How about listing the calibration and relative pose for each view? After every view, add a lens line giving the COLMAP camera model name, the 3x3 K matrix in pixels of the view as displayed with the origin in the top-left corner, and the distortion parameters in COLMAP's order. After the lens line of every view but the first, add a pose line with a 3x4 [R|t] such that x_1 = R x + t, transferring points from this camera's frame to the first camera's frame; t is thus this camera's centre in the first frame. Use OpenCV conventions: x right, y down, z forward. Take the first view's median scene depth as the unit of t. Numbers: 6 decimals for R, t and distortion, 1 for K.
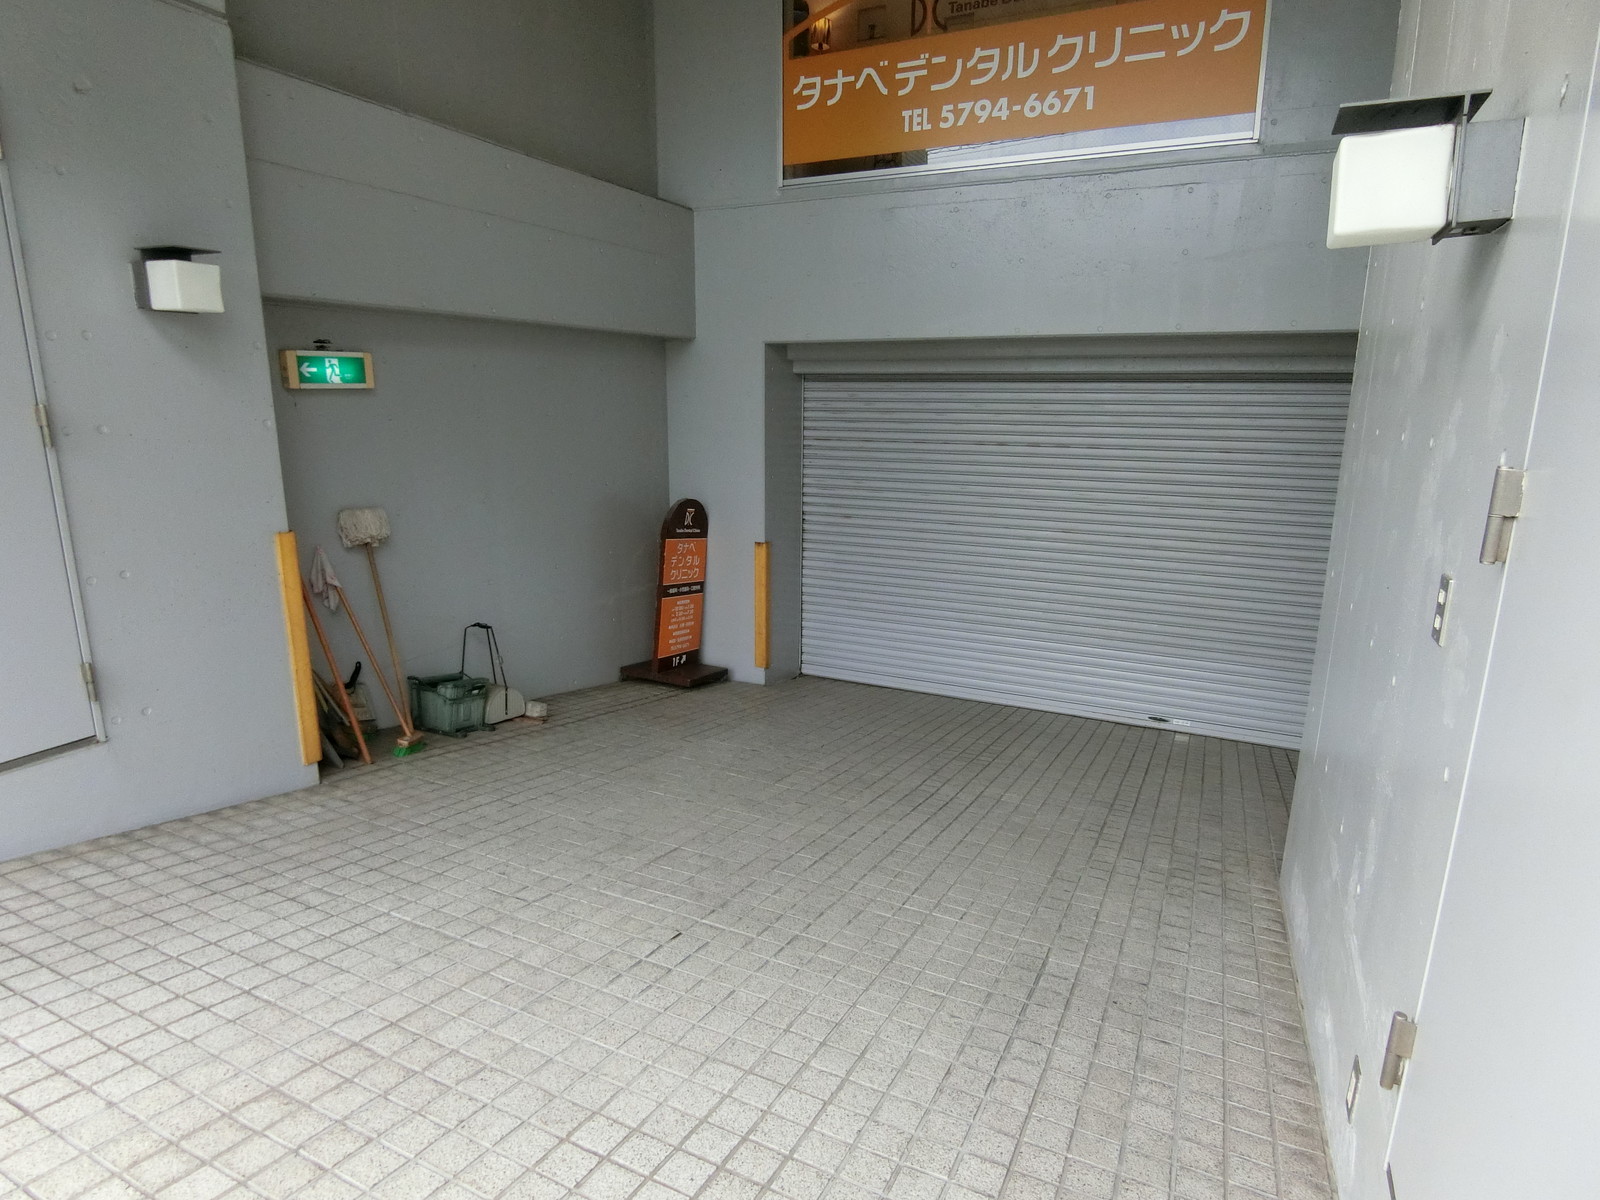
lens RADIAL K [[886.1, 0, 800.0], [0, 886.1, 600.0], [0, 0, 1]] dist [-0.002409, -0.000763]
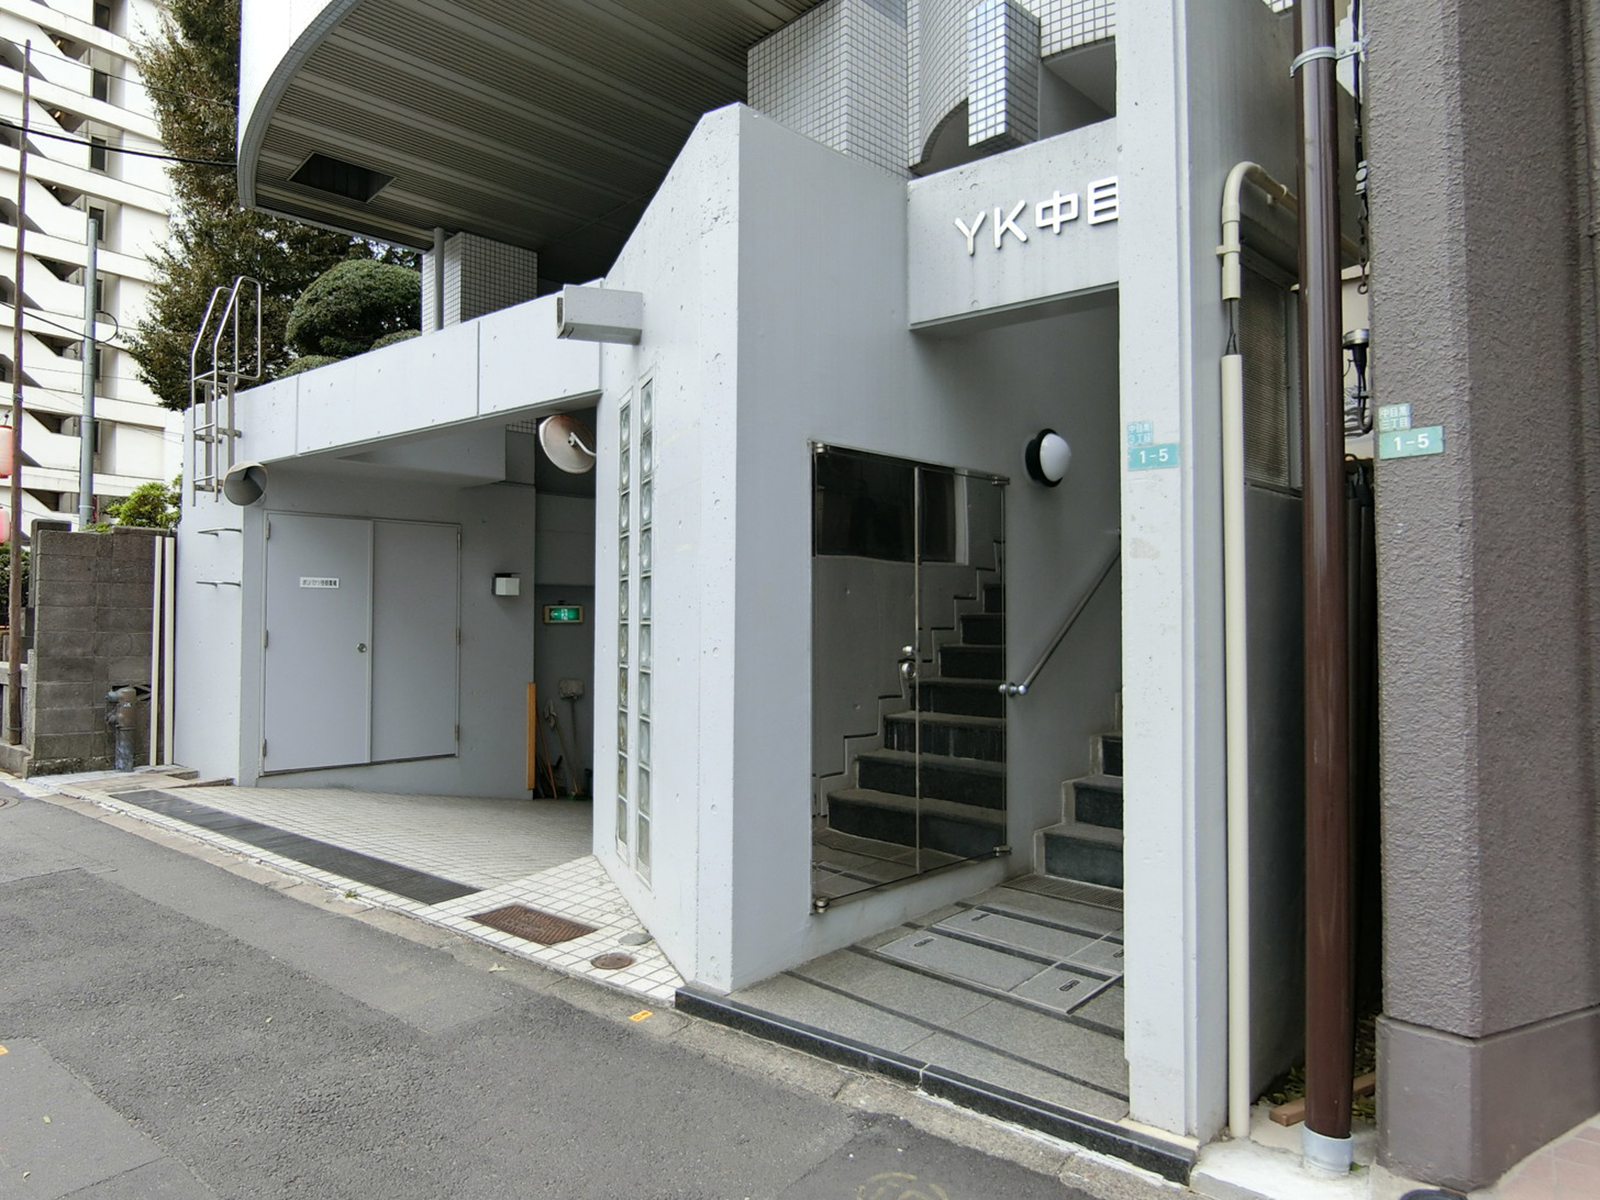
lens RADIAL K [[1002.9, 0, 800.0], [0, 1002.9, 600.0], [0, 0, 1]] dist [0.000901, -0.000013]
pose [[0.950338, -0.016573, -0.310779, 0.802788], [-0.062244, 0.968285, -0.241973, 0.270616], [0.304933, 0.249300, 0.919166, -1.113028]]
